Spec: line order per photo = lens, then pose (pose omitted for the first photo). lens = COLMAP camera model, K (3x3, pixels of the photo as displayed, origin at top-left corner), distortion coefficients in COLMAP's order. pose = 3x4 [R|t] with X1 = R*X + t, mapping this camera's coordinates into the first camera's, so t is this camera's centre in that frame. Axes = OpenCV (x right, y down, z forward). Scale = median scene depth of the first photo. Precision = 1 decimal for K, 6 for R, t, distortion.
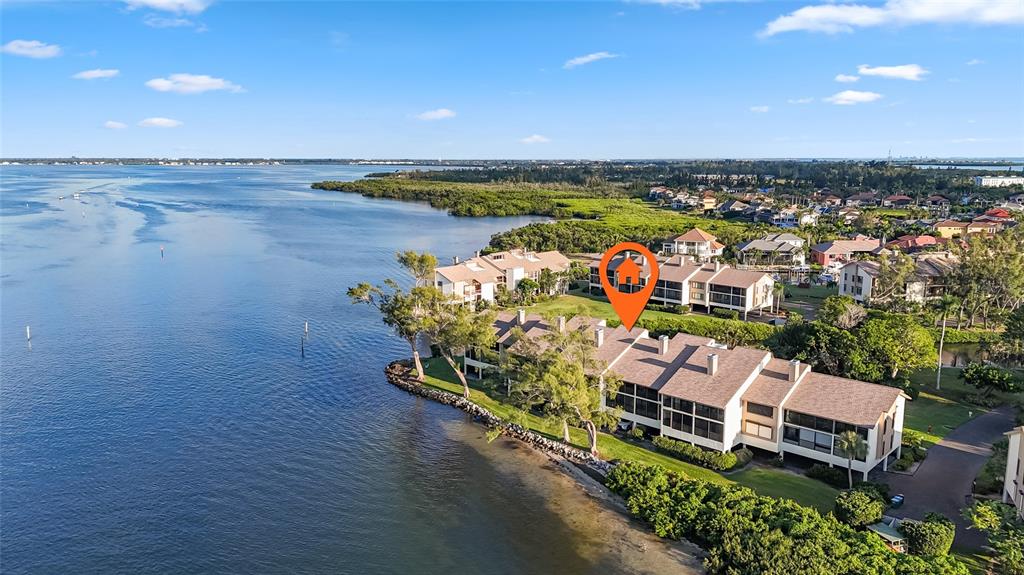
lens RADIAL K [[779.5, 0, 510.1], [0, 779.5, 285.3], [0, 0, 1]] dist [0.062990, -0.002423]
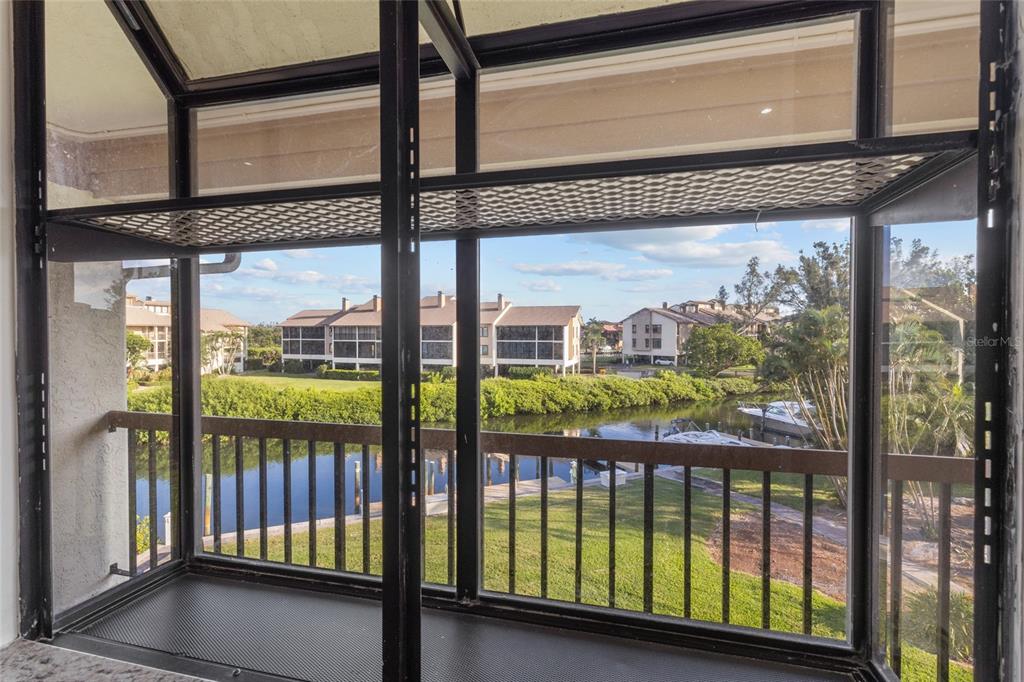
lens RADIAL K [[470.6, 0, 509.9], [0, 470.6, 338.9], [0, 0, 1]] dist [0.004285, 0.000387]
pose [[0.873213, -0.005112, 0.487312, 0.089082], [0.078628, 0.988322, -0.130526, 0.053375], [-0.480954, 0.152293, 0.863417, 0.680785]]
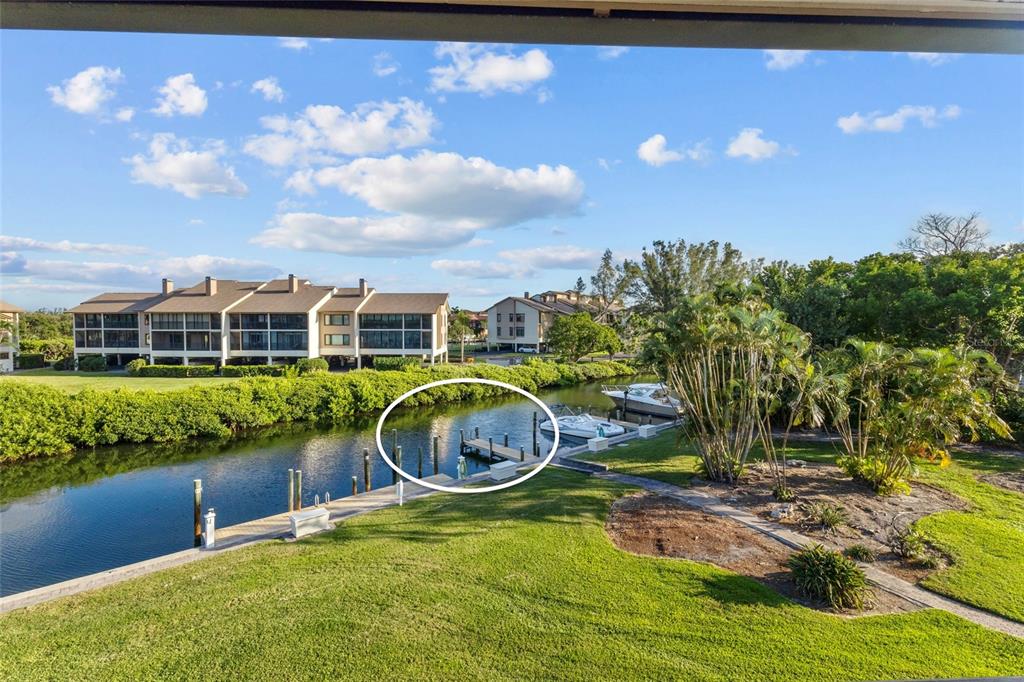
lens RADIAL K [[470.6, 0, 509.4], [0, 470.6, 335.4], [0, 0, 1]] dist [0.004285, 0.000387]
pose [[0.693600, -0.018577, 0.720121, 0.089086], [0.116529, 0.989395, -0.086714, 0.052388], [-0.710873, 0.144060, 0.688409, 0.691622]]
